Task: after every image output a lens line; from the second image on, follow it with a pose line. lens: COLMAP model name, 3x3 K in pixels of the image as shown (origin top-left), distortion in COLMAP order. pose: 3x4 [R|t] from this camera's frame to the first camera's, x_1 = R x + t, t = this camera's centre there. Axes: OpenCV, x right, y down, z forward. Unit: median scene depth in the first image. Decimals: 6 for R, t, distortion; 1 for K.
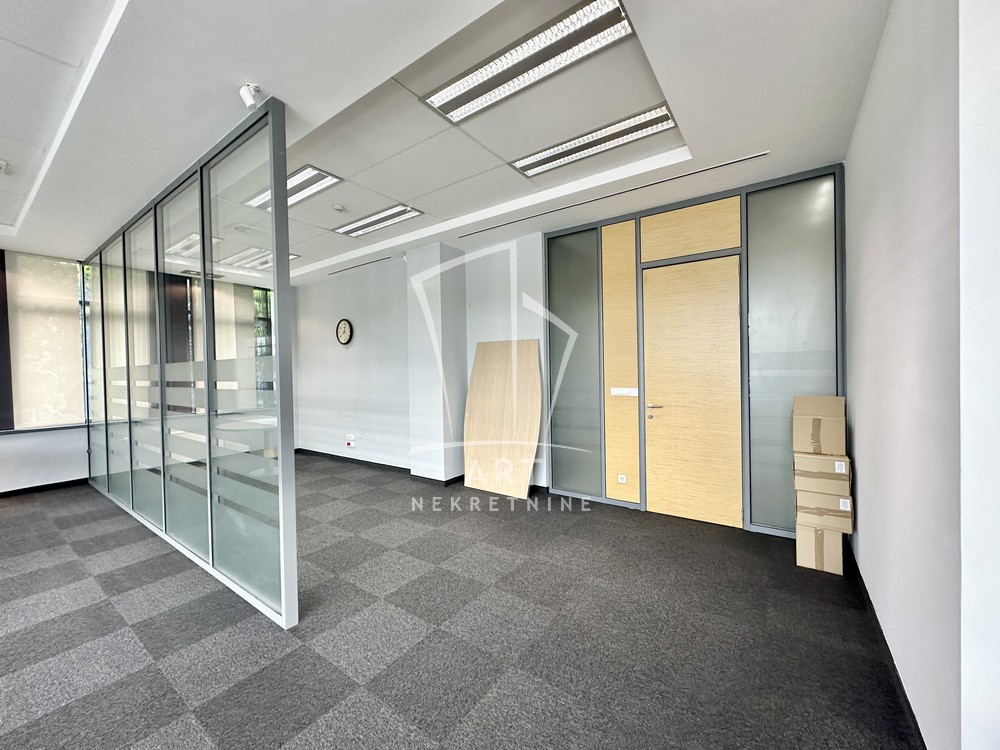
lens RADIAL K [[398.5, 0, 536.5], [0, 398.5, 371.2], [0, 0, 1]] dist [0.004618, -0.000614]
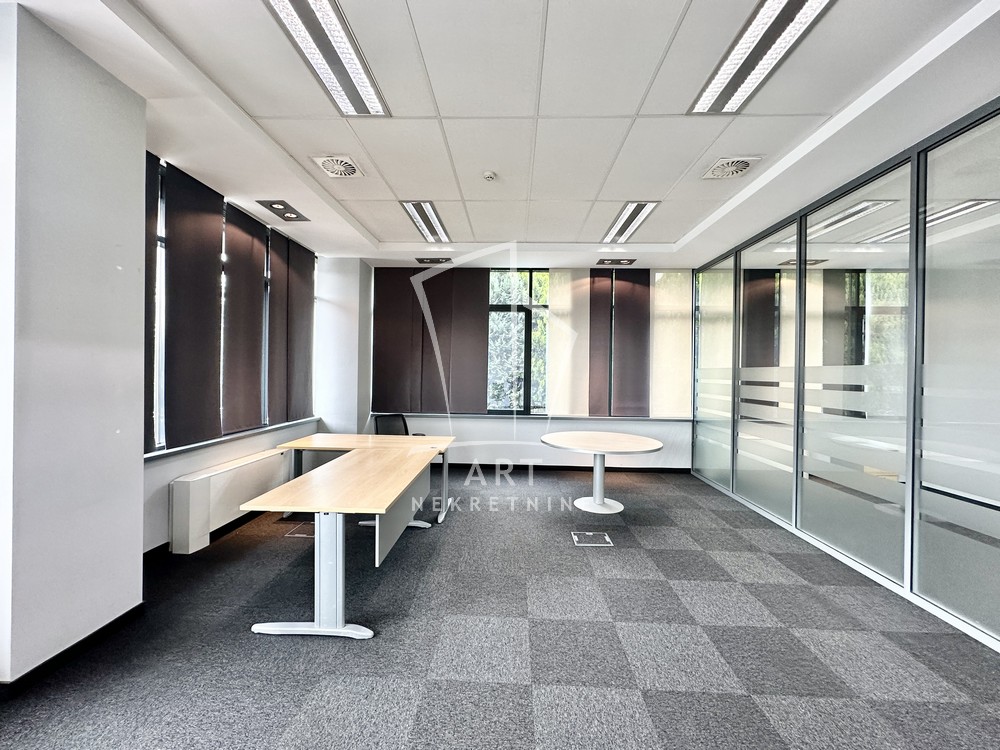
lens RADIAL K [[398.5, 0, 489.7], [0, 398.5, 372.9], [0, 0, 1]] dist [0.004618, -0.000614]
pose [[0.536057, 0.027083, -0.843747, -0.508135], [-0.029794, 0.999470, 0.013152, 0.009179], [0.843656, 0.018088, 0.536580, -0.044046]]
